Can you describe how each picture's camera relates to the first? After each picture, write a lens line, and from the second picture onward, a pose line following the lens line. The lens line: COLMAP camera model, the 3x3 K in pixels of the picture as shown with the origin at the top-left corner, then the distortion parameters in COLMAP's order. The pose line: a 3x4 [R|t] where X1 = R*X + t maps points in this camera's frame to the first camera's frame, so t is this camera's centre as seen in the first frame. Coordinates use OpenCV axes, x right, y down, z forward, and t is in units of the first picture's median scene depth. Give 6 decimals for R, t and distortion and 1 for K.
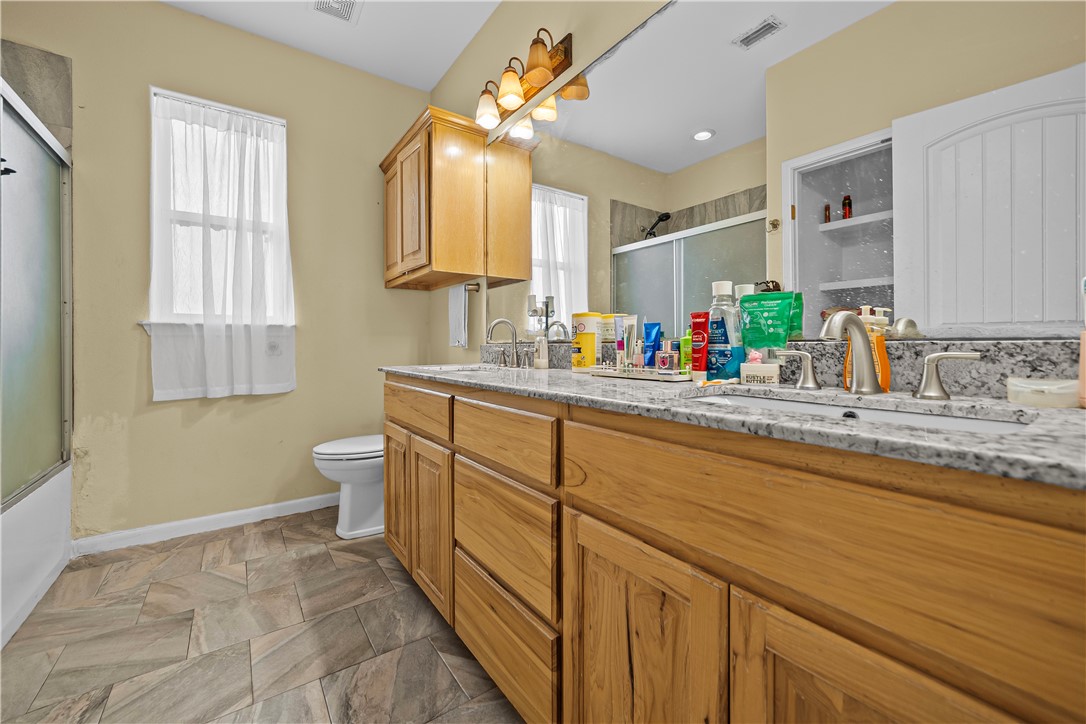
lens RADIAL K [[431.9, 0, 548.1], [0, 431.9, 343.6], [0, 0, 1]] dist [-0.009661, 0.004176]
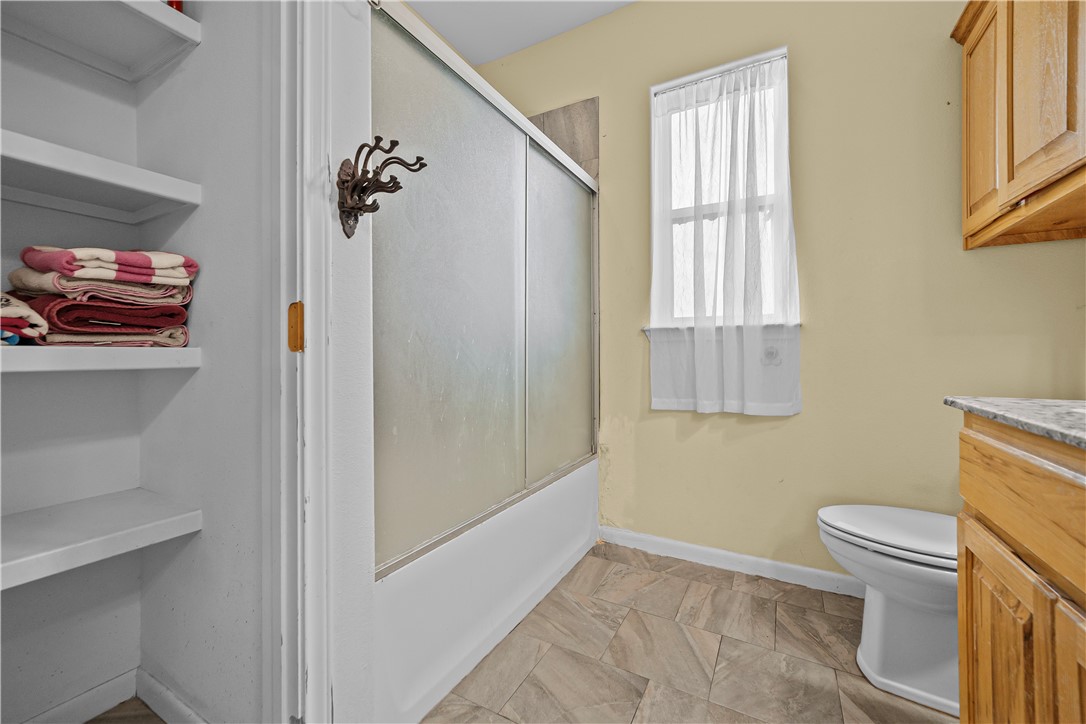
lens RADIAL K [[431.9, 0, 540.6], [0, 431.9, 352.1], [0, 0, 1]] dist [-0.009661, 0.004176]
pose [[0.416059, 0.001950, -0.909335, -0.130879], [0.001011, 0.999996, 0.002607, 0.002525], [0.909337, -0.002004, 0.416056, 0.352164]]
